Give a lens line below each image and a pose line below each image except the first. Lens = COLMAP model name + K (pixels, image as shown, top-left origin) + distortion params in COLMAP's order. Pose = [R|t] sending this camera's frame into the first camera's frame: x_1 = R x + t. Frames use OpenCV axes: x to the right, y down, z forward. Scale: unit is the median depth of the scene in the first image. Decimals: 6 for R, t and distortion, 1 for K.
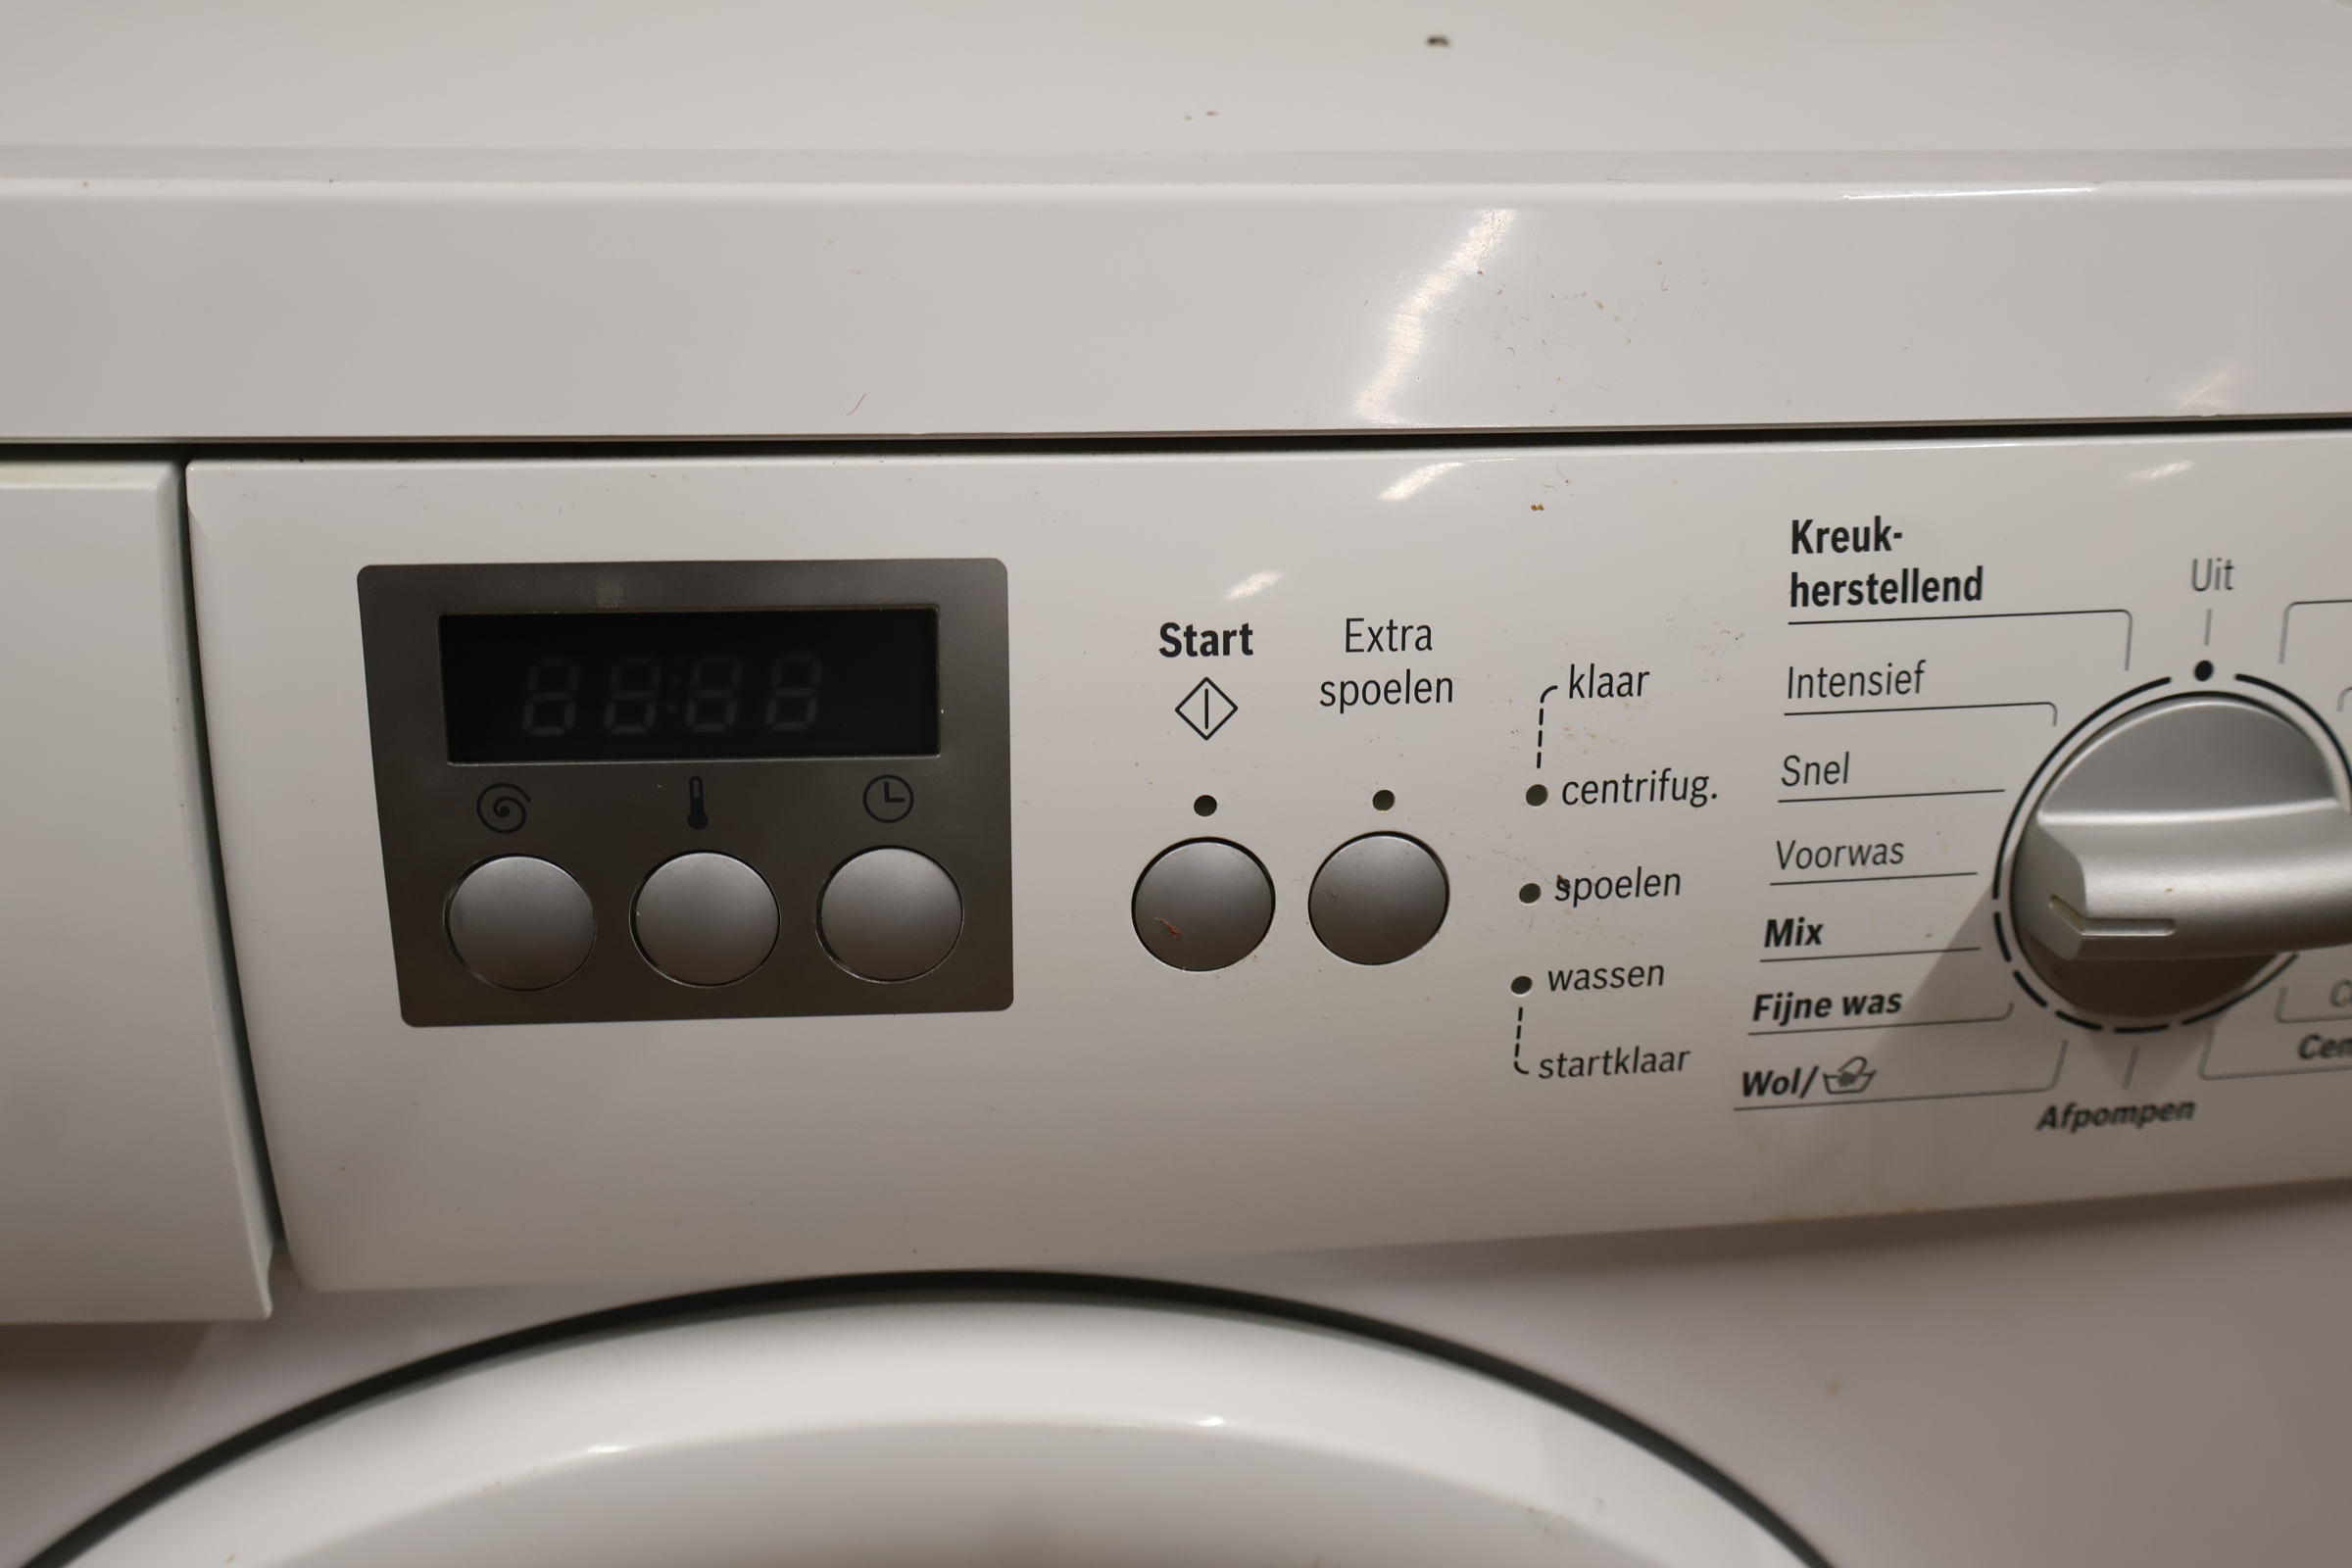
lens RADIAL K [[2357.5, 0, 1170.2], [0, 2357.5, 786.6], [0, 0, 1]] dist [-0.008099, 0.007356]
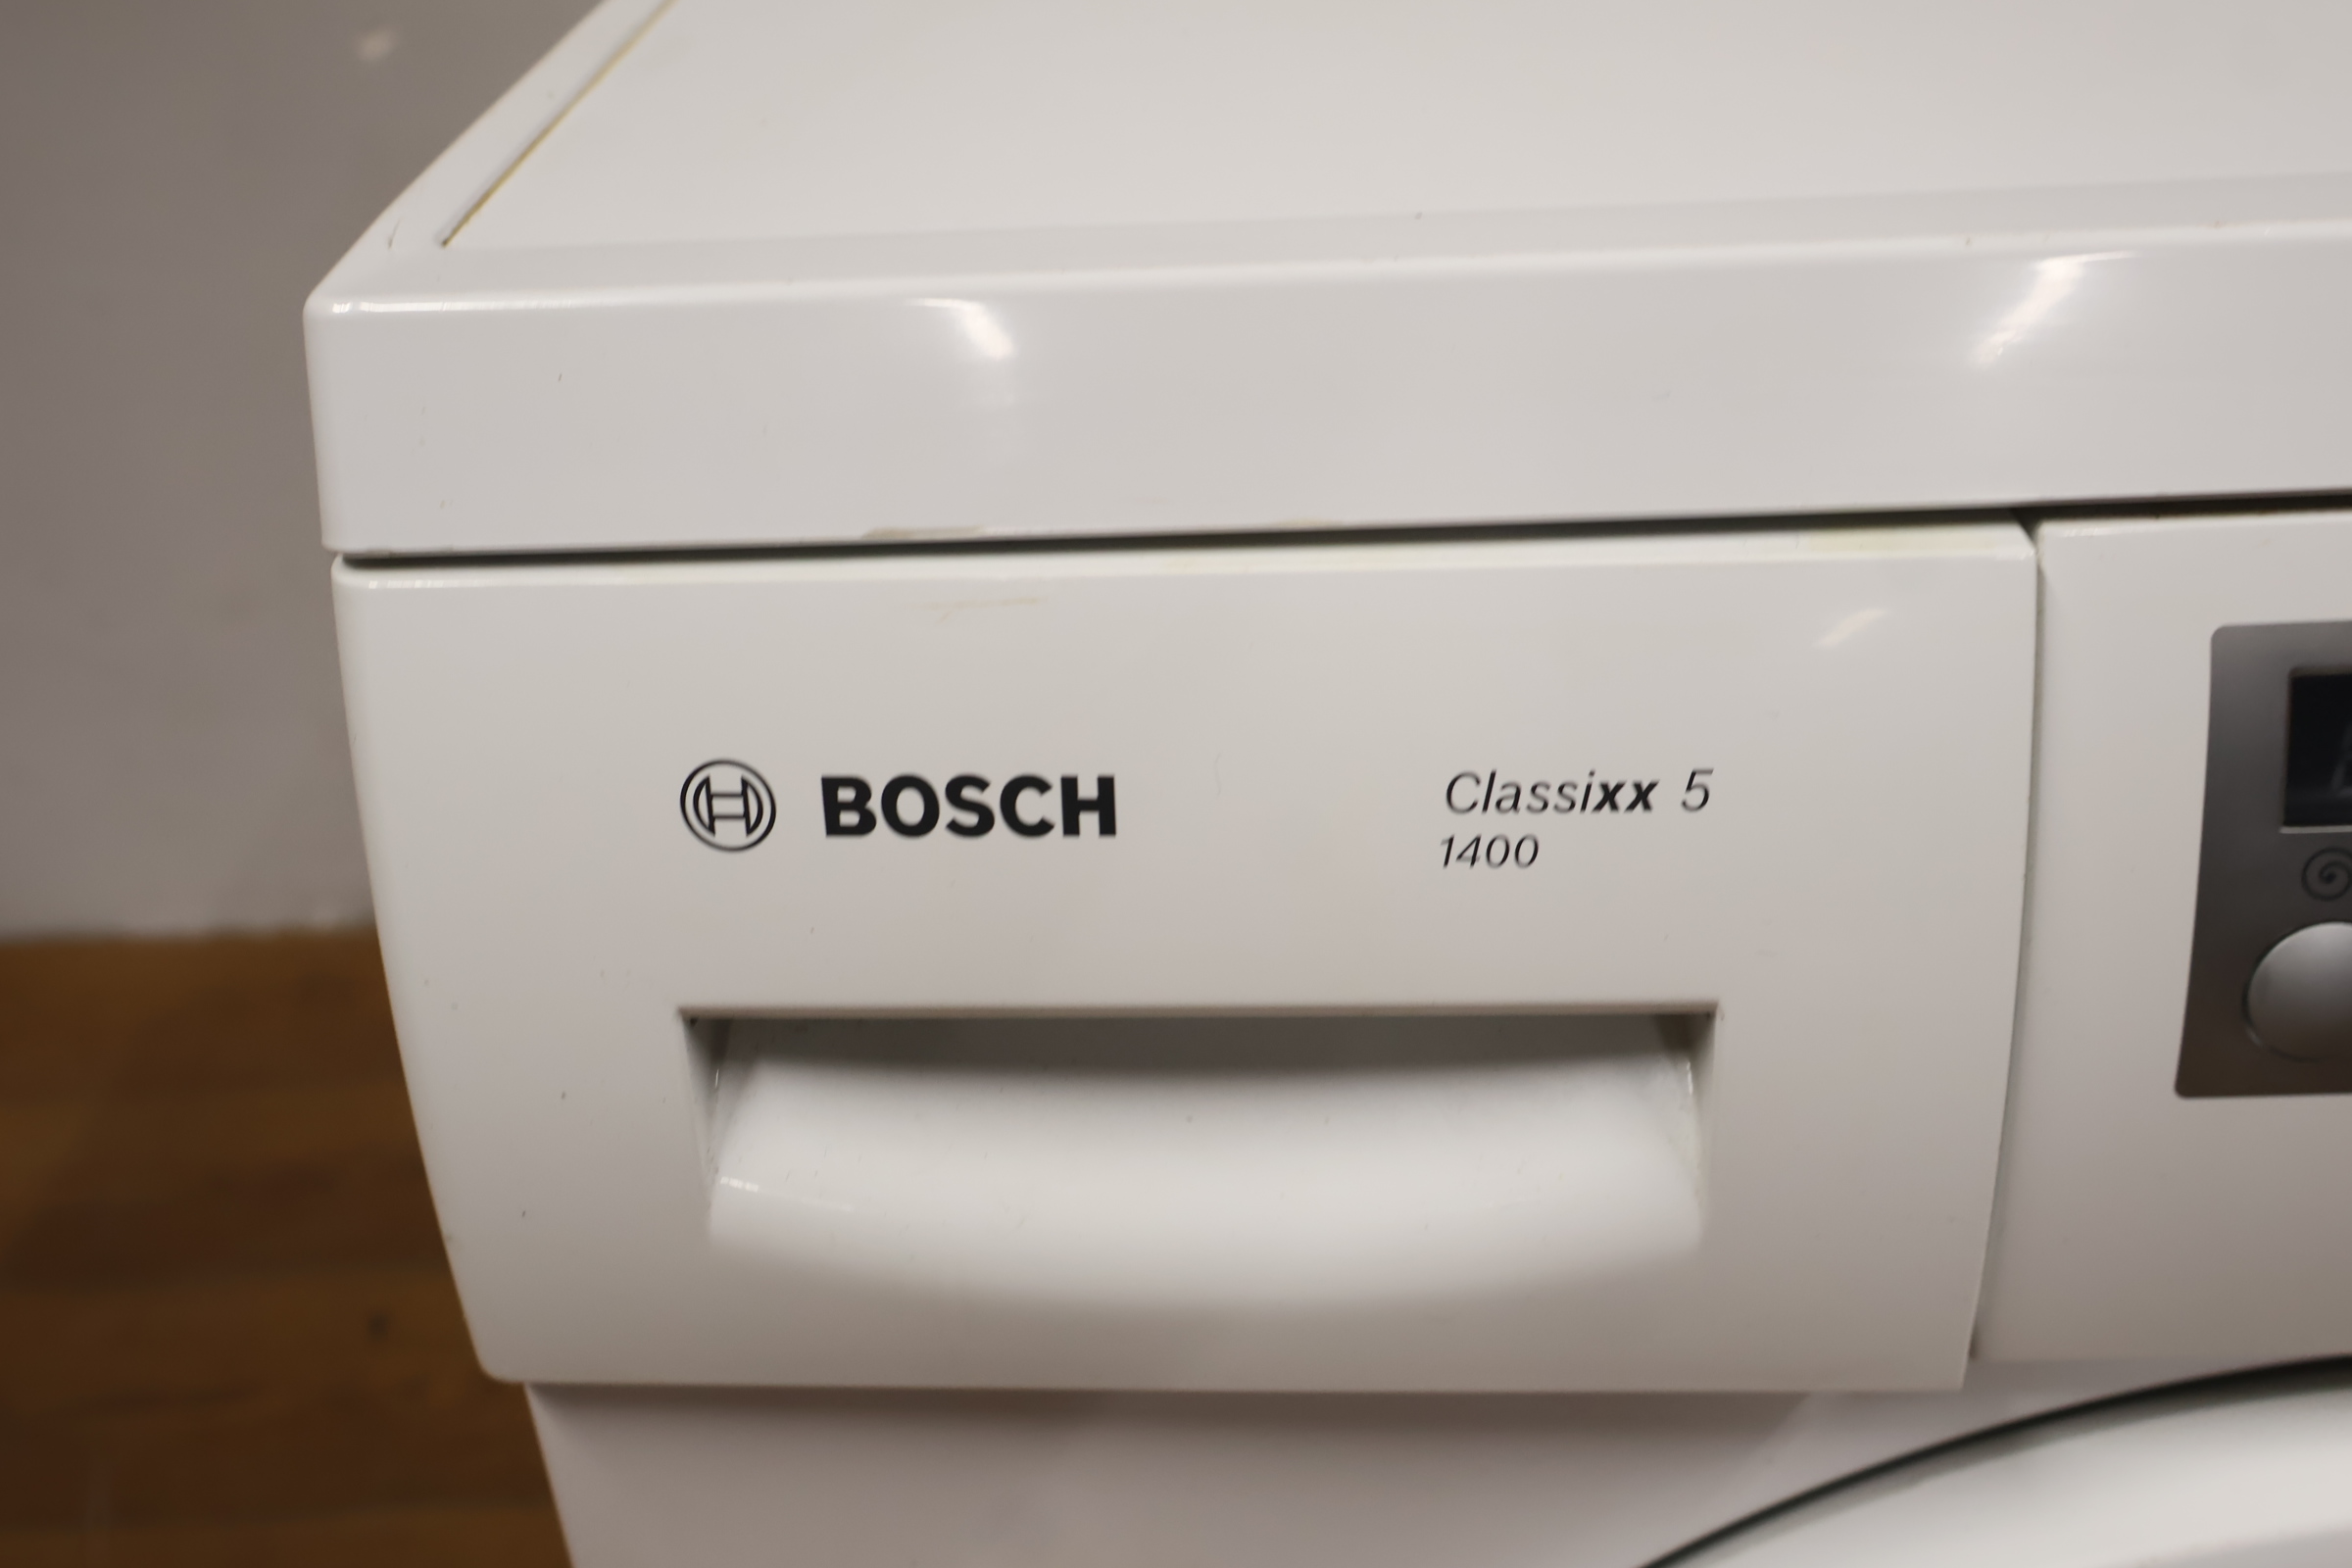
lens RADIAL K [[2351.5, 0, 1180.6], [0, 2351.5, 783.7], [0, 0, 1]] dist [-0.008743, 0.008402]
pose [[0.989248, -0.013053, -0.145664, -0.573699], [0.014781, 0.999833, 0.010789, -0.042432], [0.145499, -0.012826, 0.989275, -0.012577]]
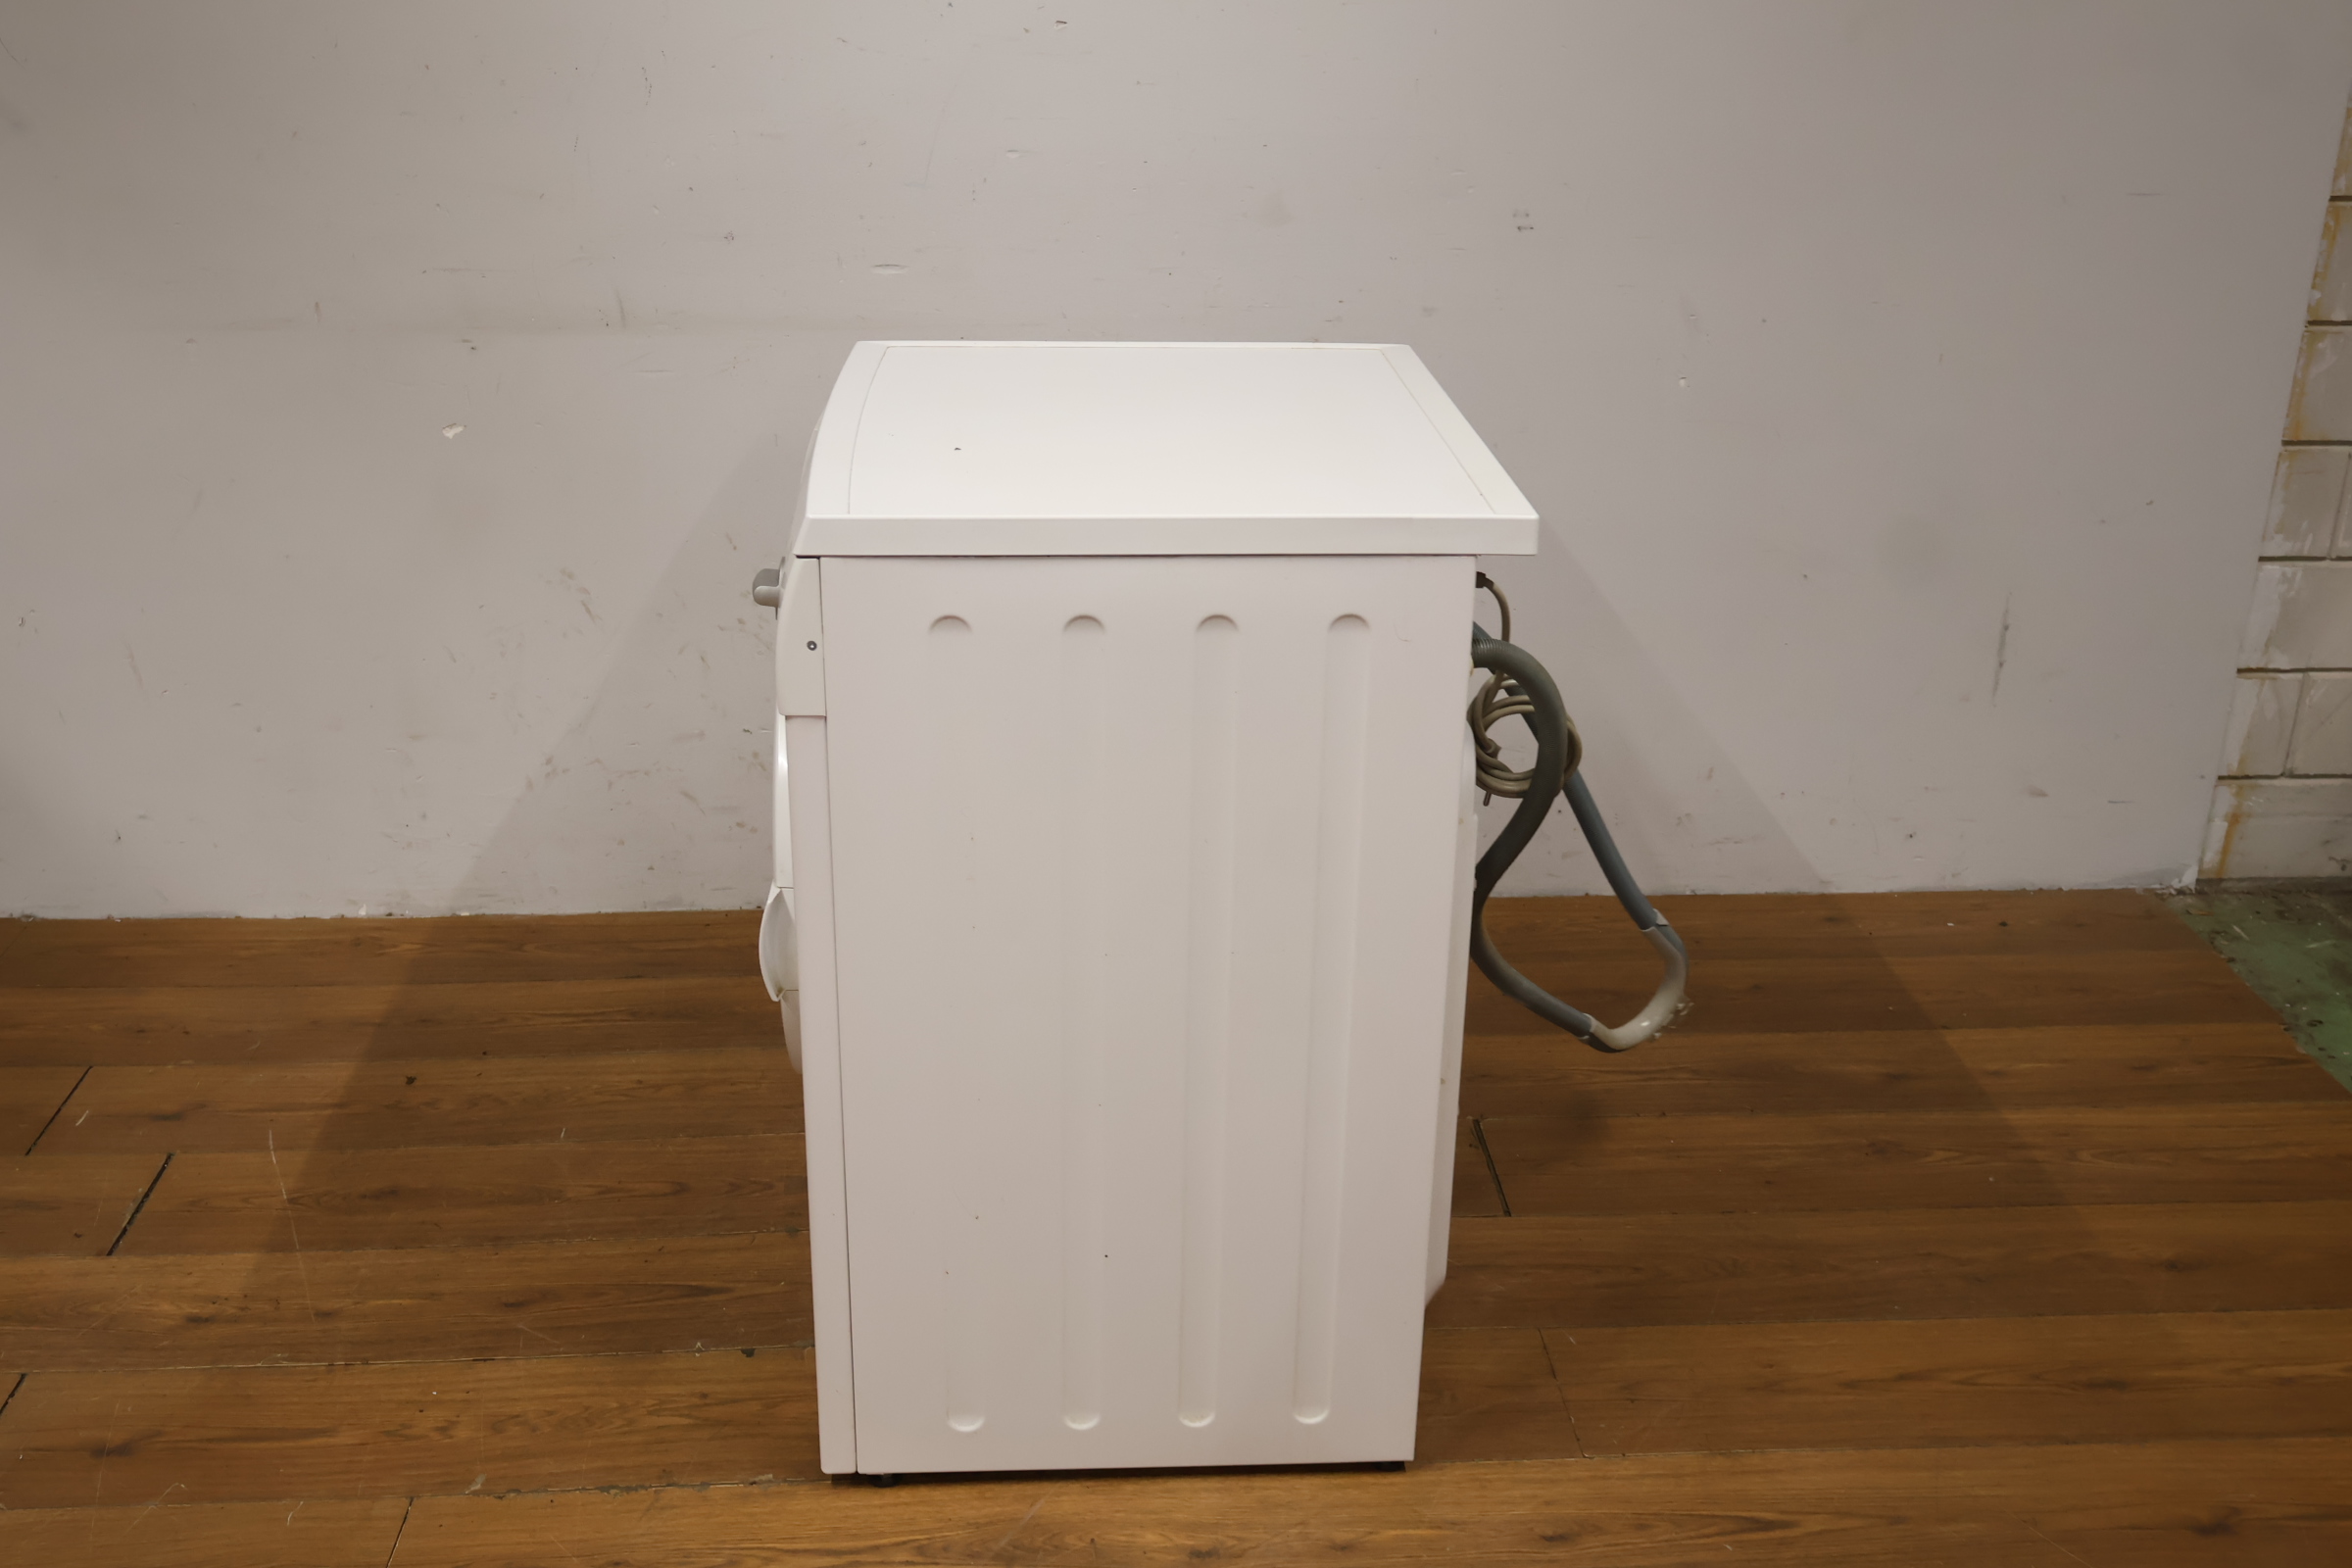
lens RADIAL K [[2358.0, 0, 1177.9], [0, 2358.0, 776.7], [0, 0, 1]] dist [-0.011191, 0.009268]
pose [[0.997412, -0.001859, -0.071871, 0.597313], [-0.007804, 0.990960, -0.133927, 0.991820], [0.071470, 0.134141, 0.988382, -4.044902]]
